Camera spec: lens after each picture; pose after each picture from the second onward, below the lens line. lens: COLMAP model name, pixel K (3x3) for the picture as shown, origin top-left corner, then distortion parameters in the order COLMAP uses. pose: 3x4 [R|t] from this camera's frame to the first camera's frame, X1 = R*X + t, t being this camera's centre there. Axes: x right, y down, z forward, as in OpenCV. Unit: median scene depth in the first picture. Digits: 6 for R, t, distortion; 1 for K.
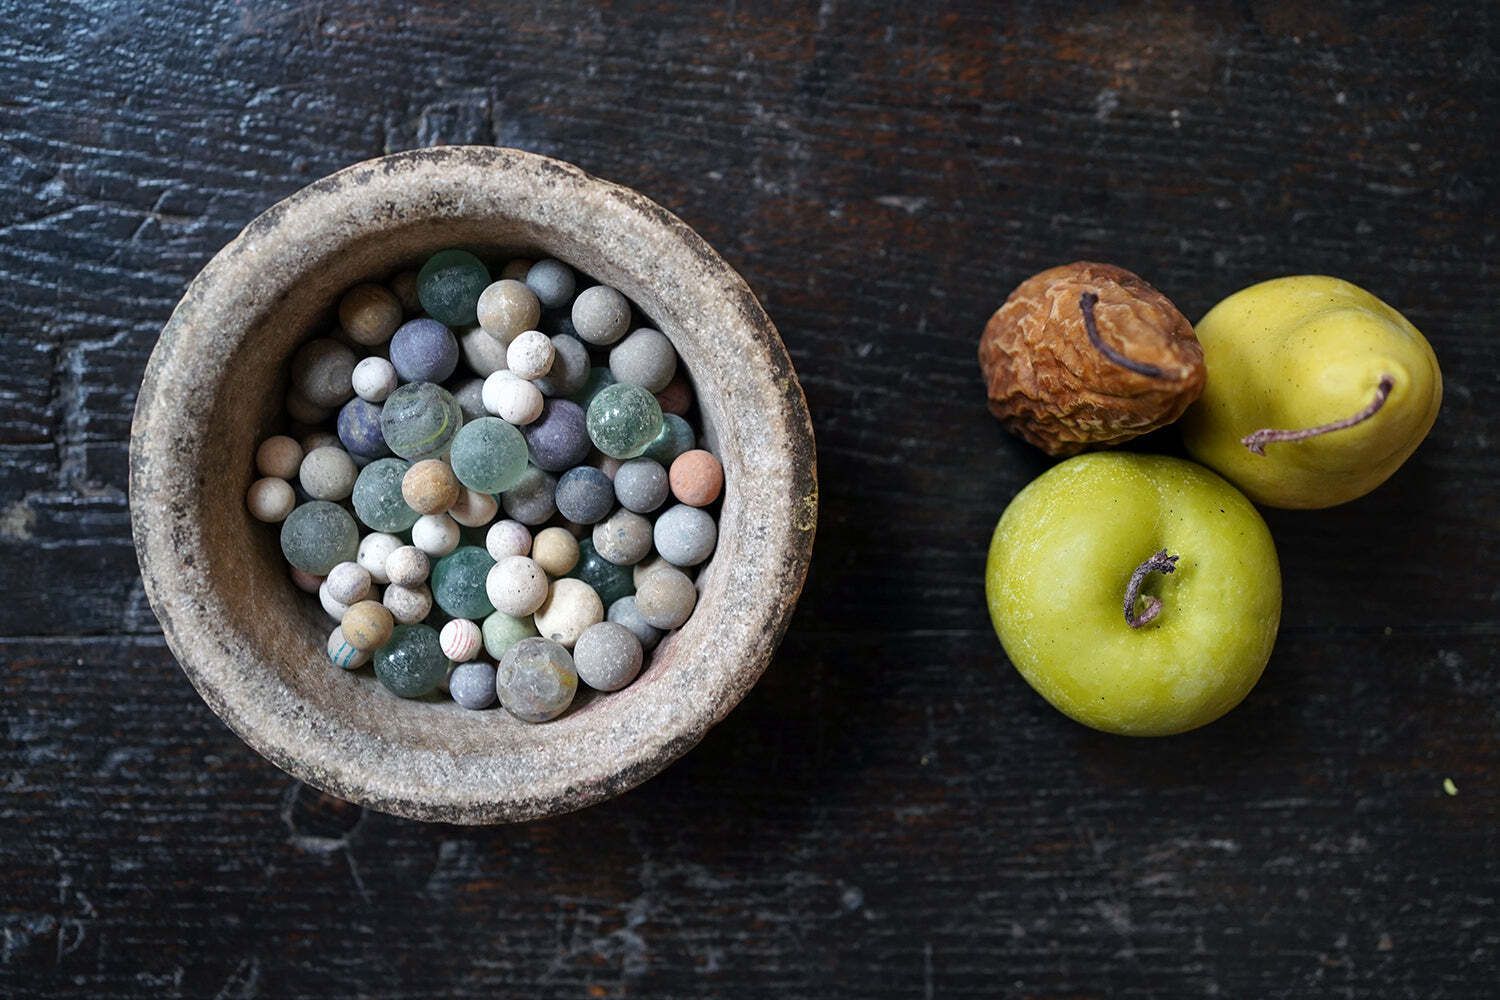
lens RADIAL K [[1533.8, 0, 746.7], [0, 1533.8, 485.4], [0, 0, 1]] dist [-0.023942, 0.121004]
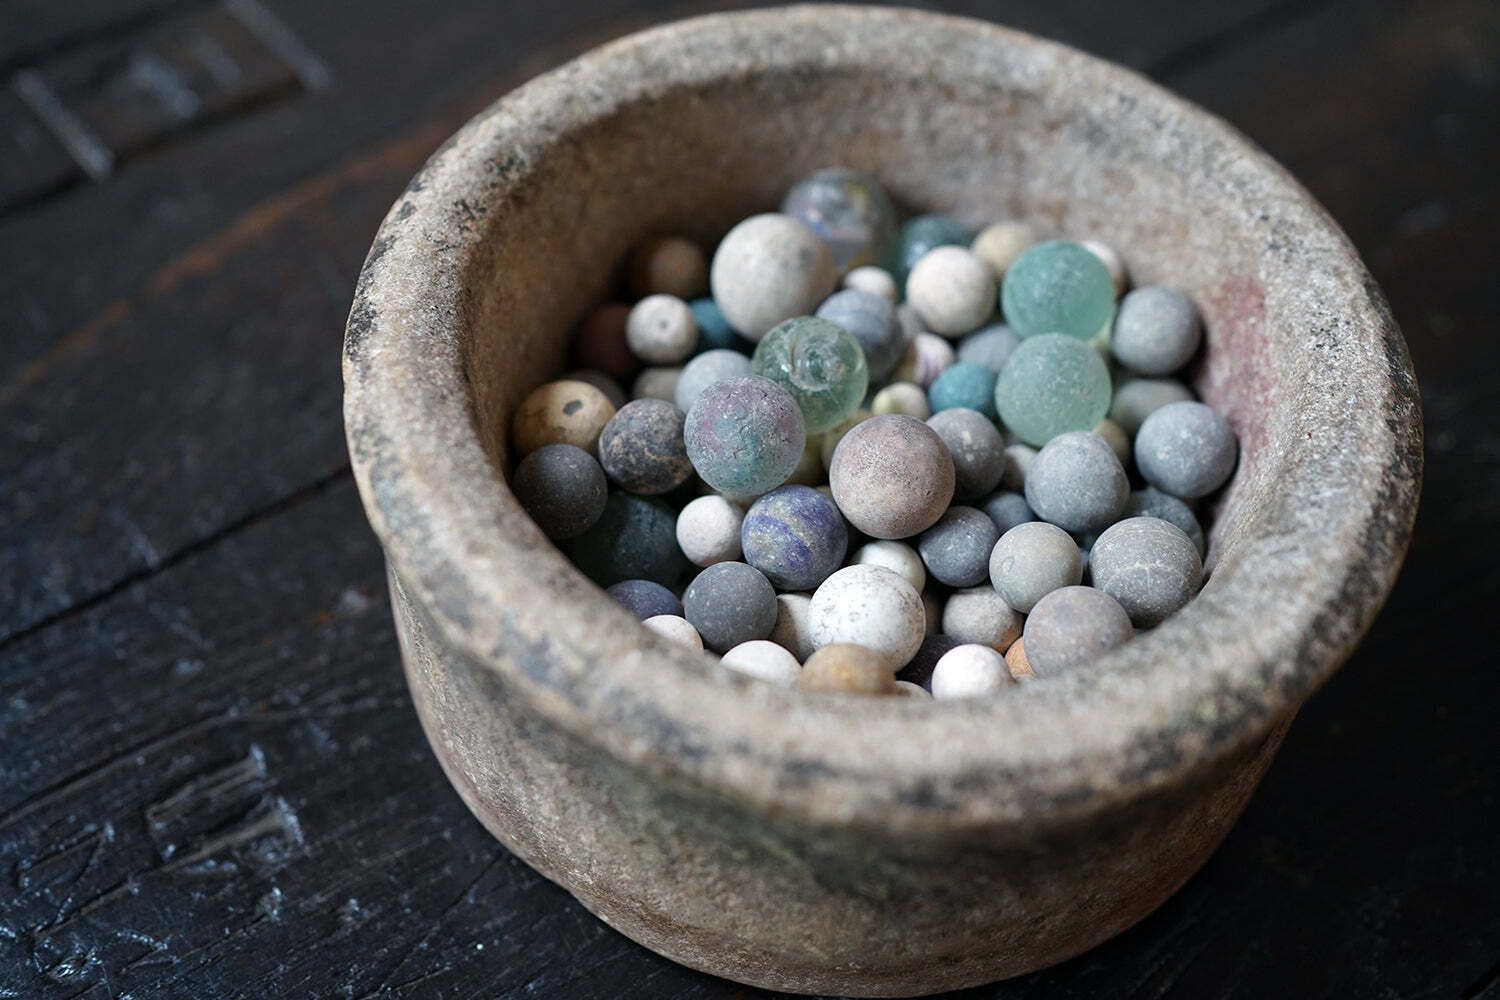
lens RADIAL K [[1533.8, 0, 746.7], [0, 1533.8, 485.4], [0, 0, 1]] dist [-0.023942, 0.121004]
pose [[0.534893, -0.685574, 0.493840, -0.578991], [0.843997, 0.406232, -0.350207, 0.209988], [0.039479, 0.604122, 0.795913, 0.532991]]
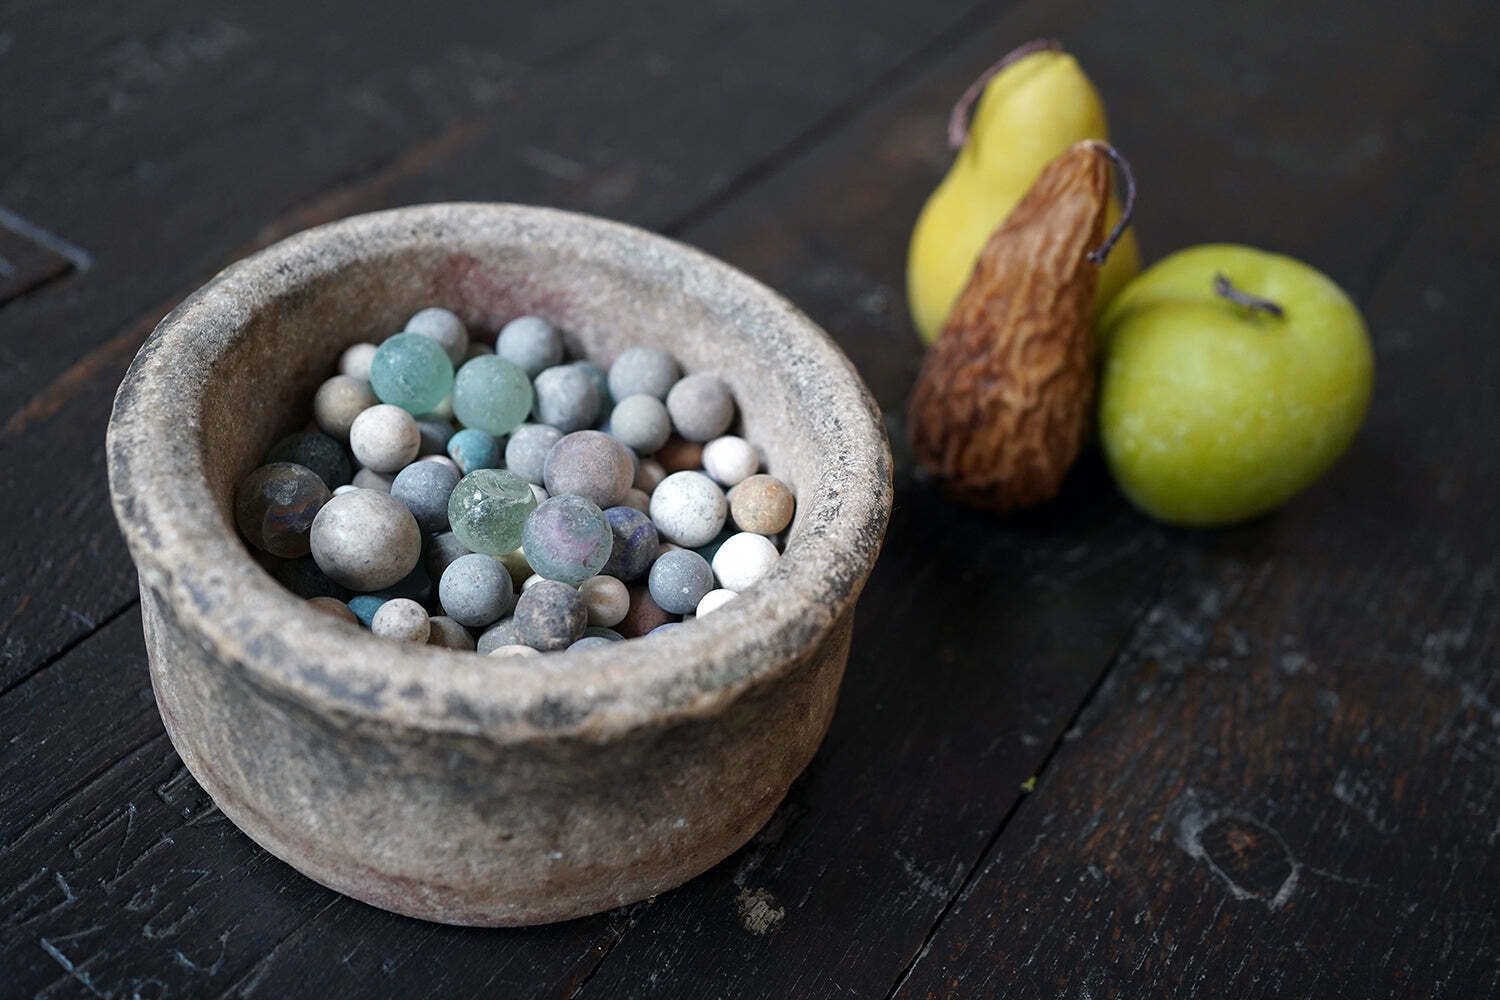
lens RADIAL K [[1526.5, 0, 747.9], [0, 1526.5, 488.8], [0, 0, 1]] dist [-0.000689, 0.044026]
pose [[-0.881148, -0.435233, 0.184800, -0.481628], [0.441634, -0.617903, 0.650504, -0.545551], [-0.168932, 0.654804, 0.736678, 0.353535]]
